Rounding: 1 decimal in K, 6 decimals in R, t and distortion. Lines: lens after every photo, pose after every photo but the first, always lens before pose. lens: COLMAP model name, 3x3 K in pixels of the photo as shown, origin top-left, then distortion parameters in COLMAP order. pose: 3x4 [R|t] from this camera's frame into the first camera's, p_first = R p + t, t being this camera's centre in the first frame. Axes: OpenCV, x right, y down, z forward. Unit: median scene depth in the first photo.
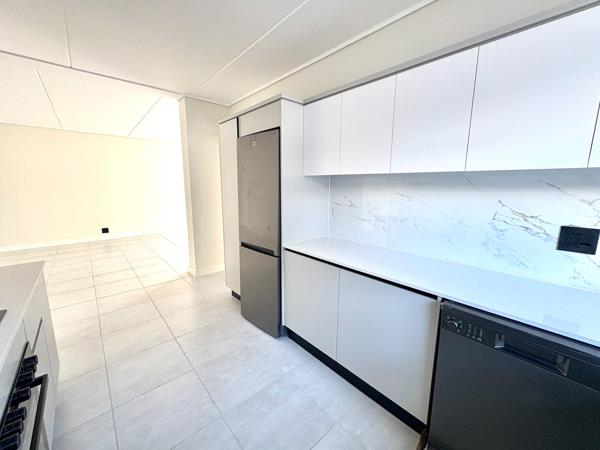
lens RADIAL K [[240.0, 0, 300.2], [0, 240.0, 224.6], [0, 0, 1]] dist [0.003142, -0.000383]
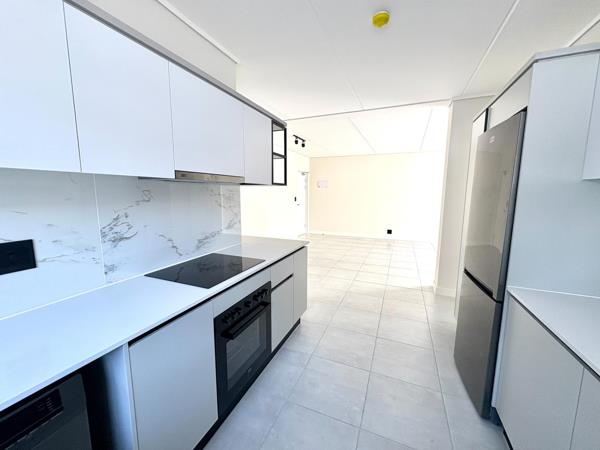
lens RADIAL K [[240.0, 0, 300.2], [0, 240.0, 224.2], [0, 0, 1]] dist [0.003142, -0.000383]
pose [[0.416958, 0.116587, -0.901418, 0.173245], [-0.152767, 0.986620, 0.056943, -0.023109], [0.895996, 0.113964, 0.429190, 0.125798]]
